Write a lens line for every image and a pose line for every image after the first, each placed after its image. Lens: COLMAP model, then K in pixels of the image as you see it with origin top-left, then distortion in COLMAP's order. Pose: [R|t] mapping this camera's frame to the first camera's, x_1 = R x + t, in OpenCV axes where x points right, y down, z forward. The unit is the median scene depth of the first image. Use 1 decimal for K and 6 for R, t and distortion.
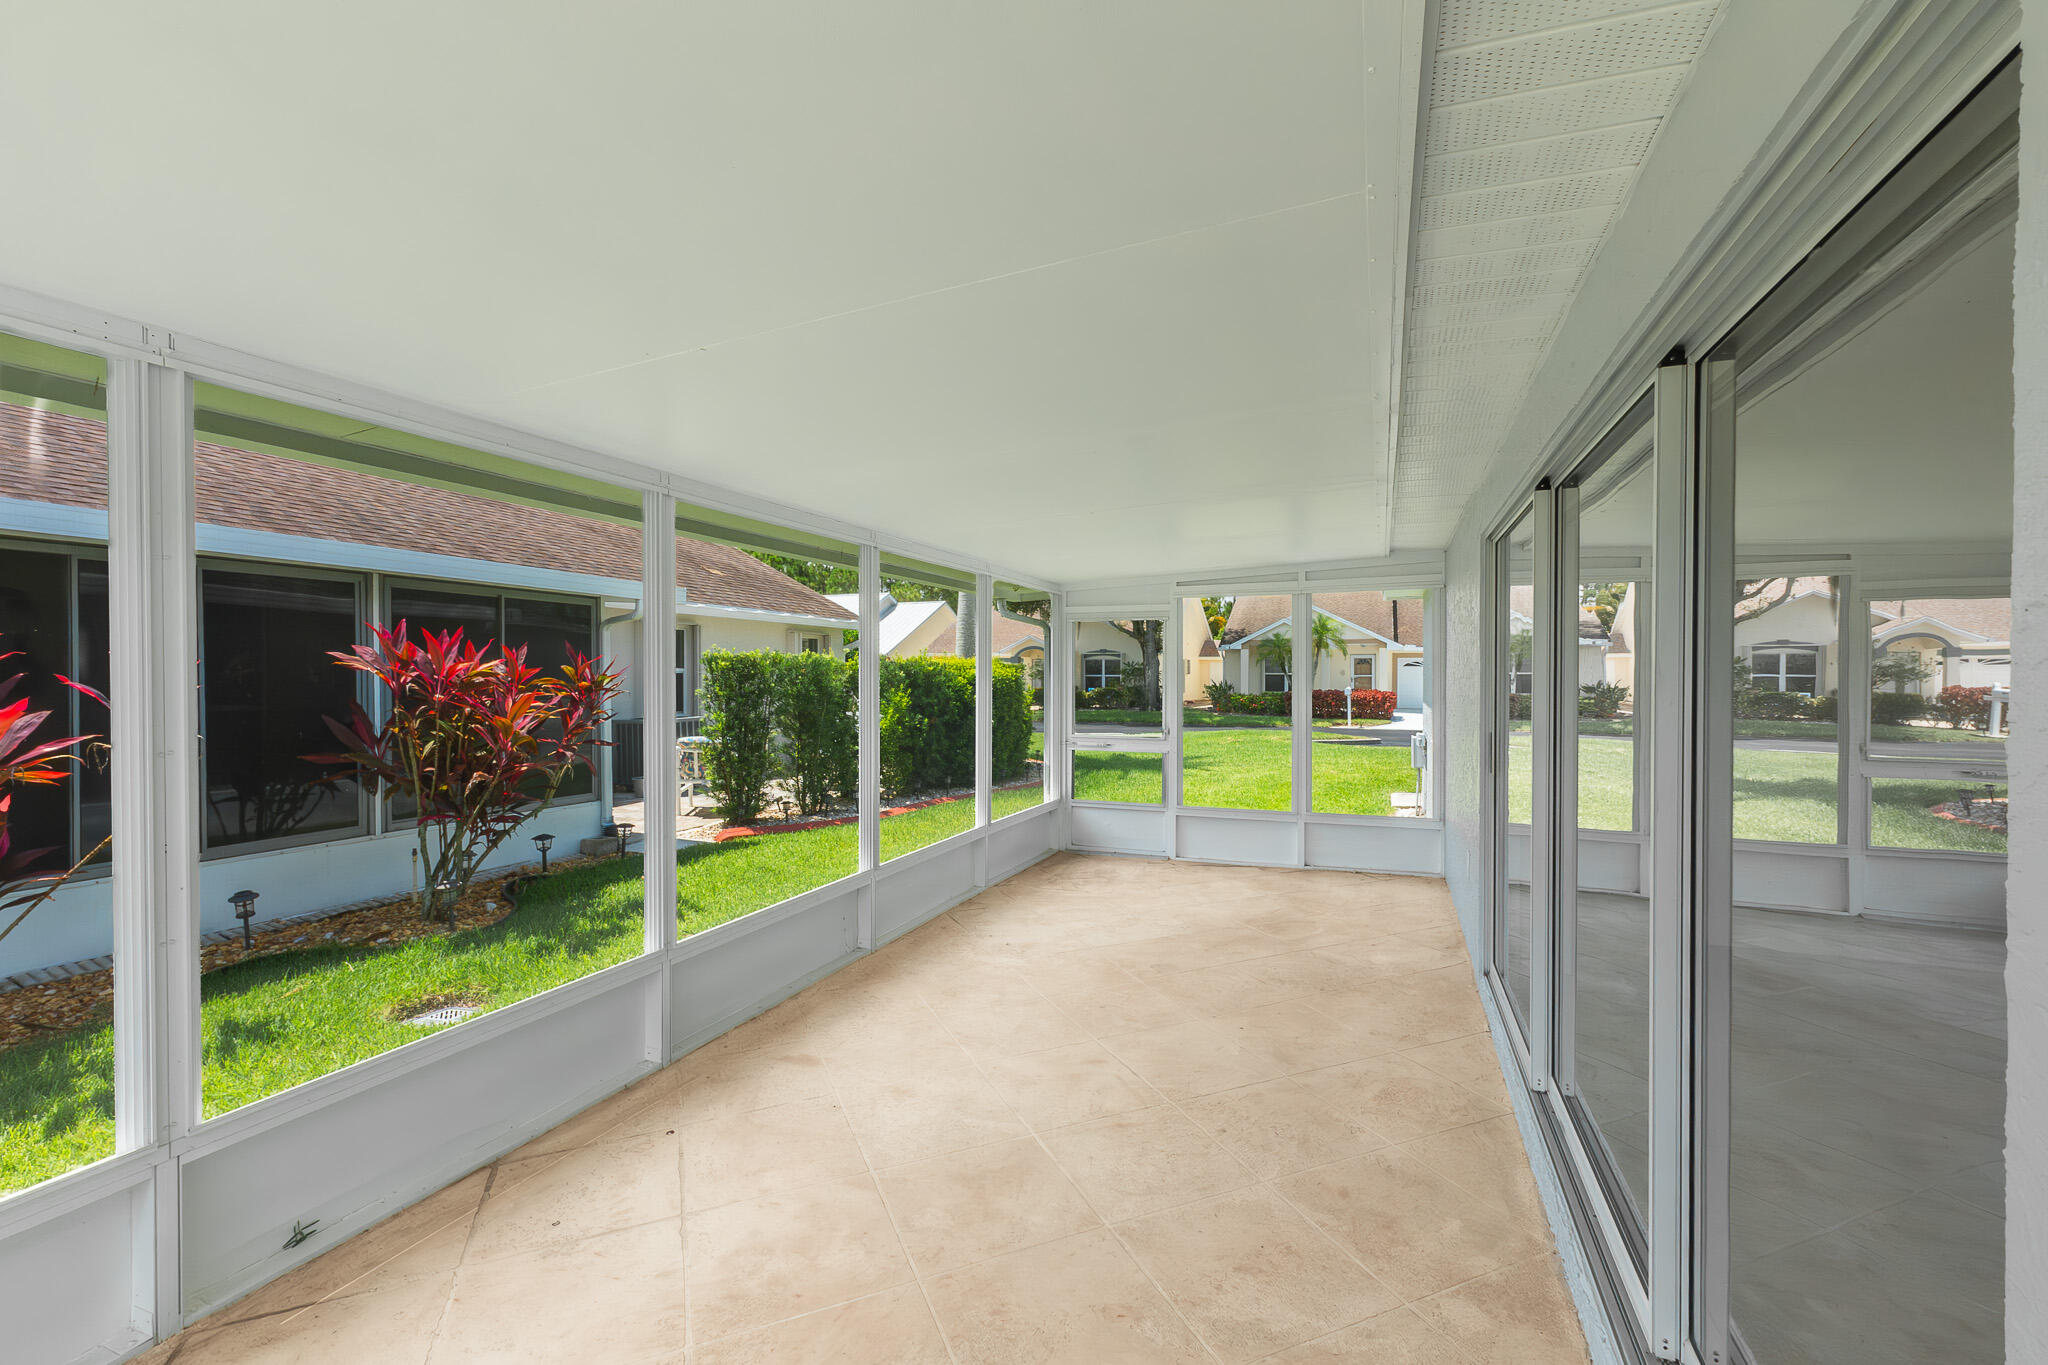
lens RADIAL K [[860.1, 0, 1036.3], [0, 860.1, 686.0], [0, 0, 1]] dist [0.008960, -0.000011]
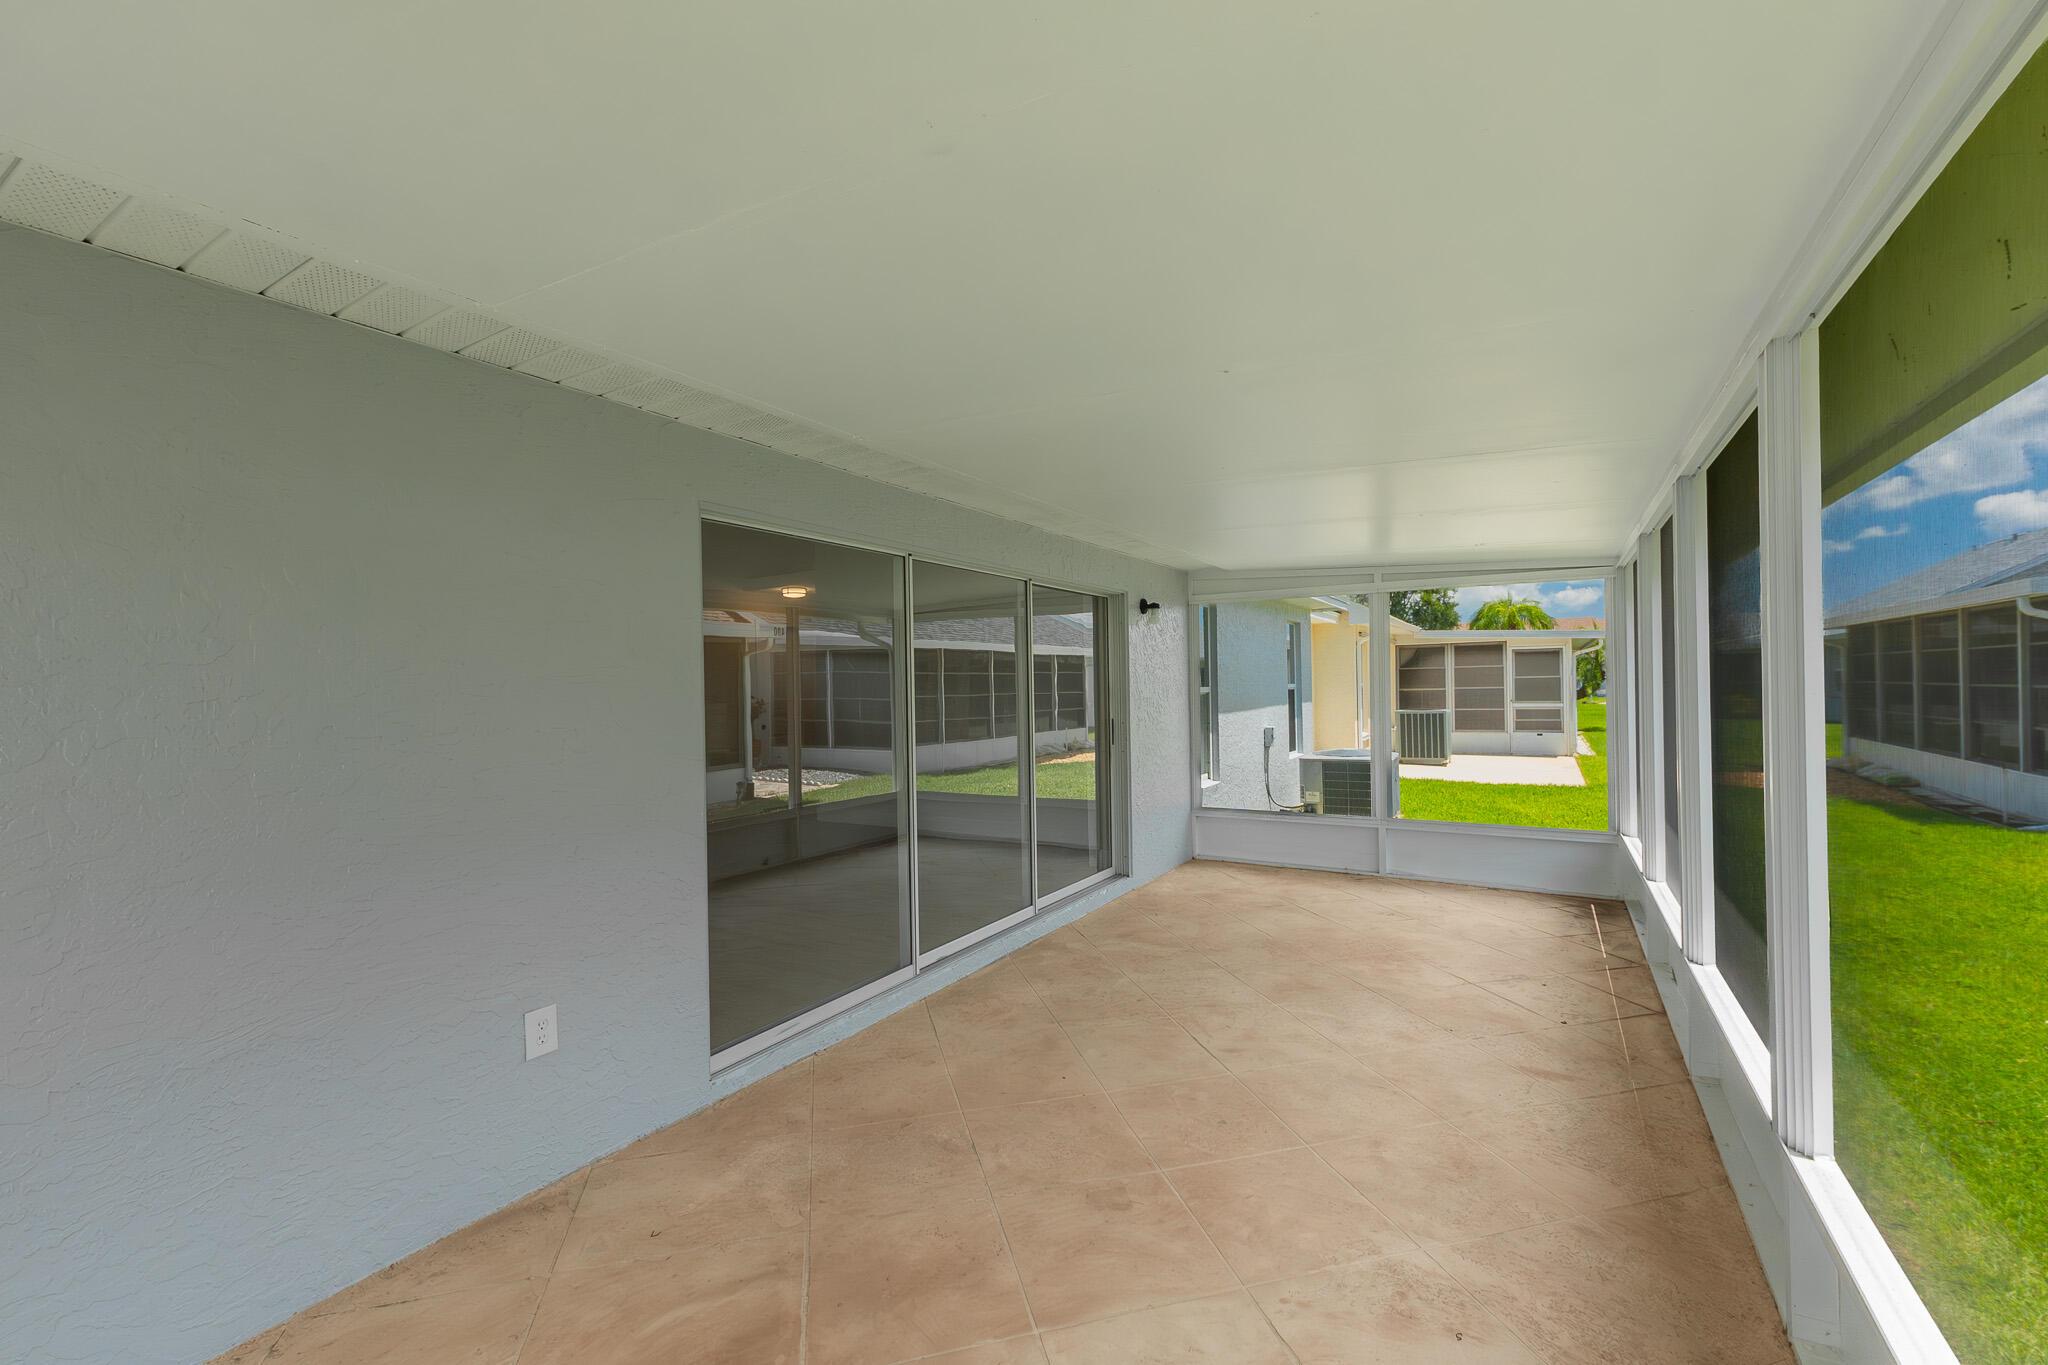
lens RADIAL K [[860.1, 0, 1036.3], [0, 860.1, 686.0], [0, 0, 1]] dist [0.008960, -0.000011]
pose [[-0.988763, 0.019846, 0.148170, 0.150147], [0.021314, 0.999738, 0.008327, -0.018263], [-0.147966, 0.011392, -0.988927, 2.230012]]
